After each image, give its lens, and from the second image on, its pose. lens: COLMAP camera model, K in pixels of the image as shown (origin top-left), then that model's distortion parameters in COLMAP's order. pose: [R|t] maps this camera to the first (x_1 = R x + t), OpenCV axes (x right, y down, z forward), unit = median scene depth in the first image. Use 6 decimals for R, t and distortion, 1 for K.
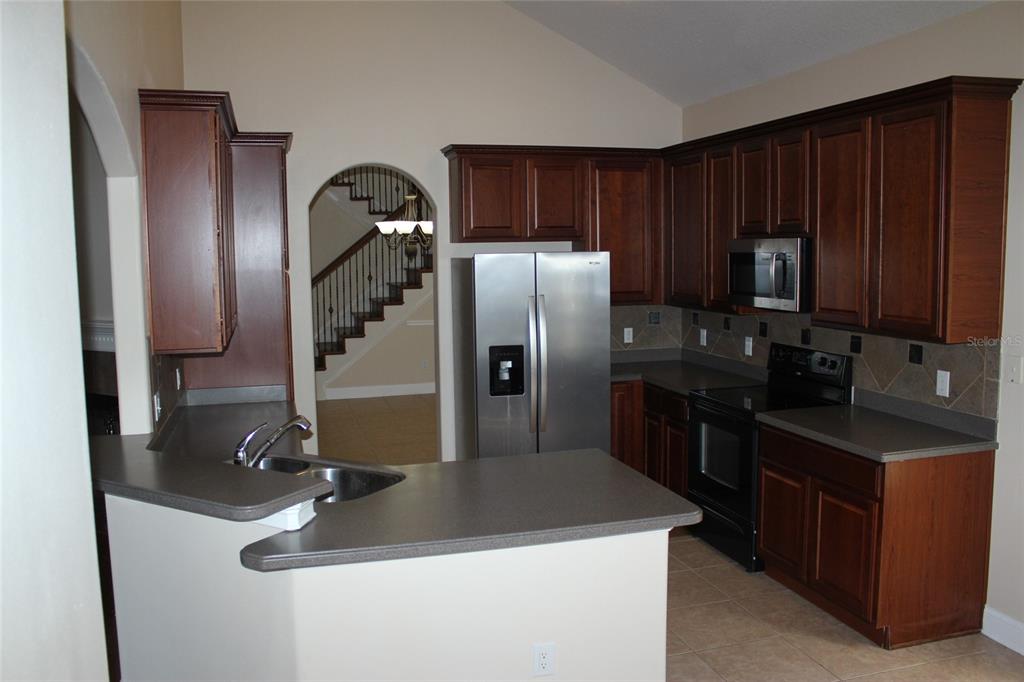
lens RADIAL K [[876.7, 0, 505.9], [0, 876.7, 343.2], [0, 0, 1]] dist [-0.157294, 0.138665]
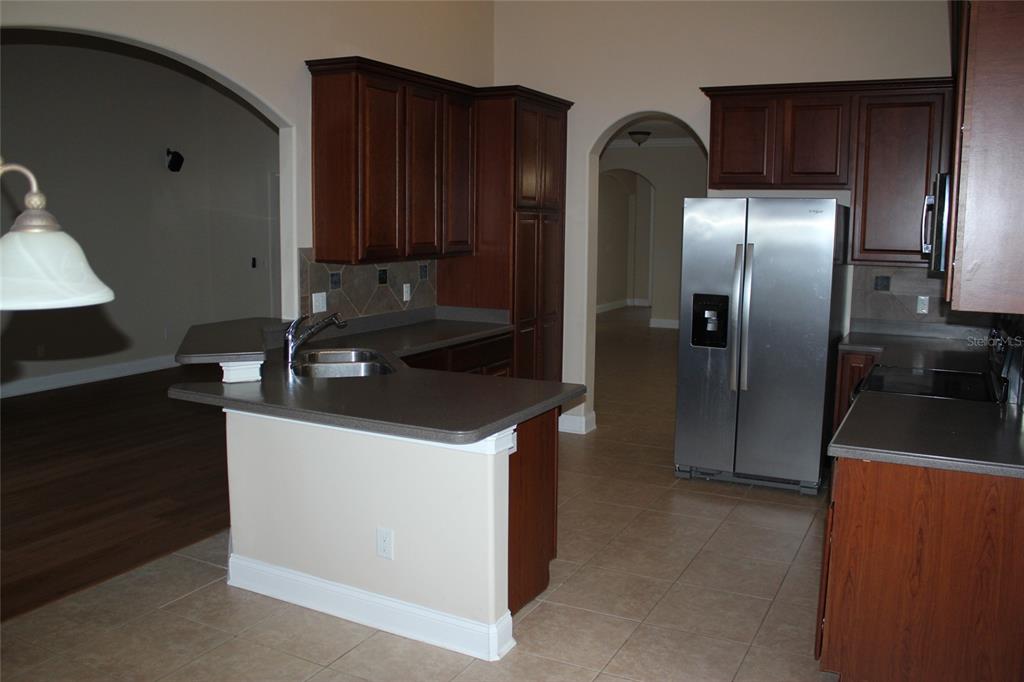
lens RADIAL K [[876.7, 0, 516.1], [0, 876.7, 341.6], [0, 0, 1]] dist [-0.157294, 0.138665]
pose [[0.722129, 0.117824, -0.681651, 0.501786], [-0.095613, 0.992930, 0.070339, 0.007239], [0.685119, 0.014381, 0.728289, 0.163141]]
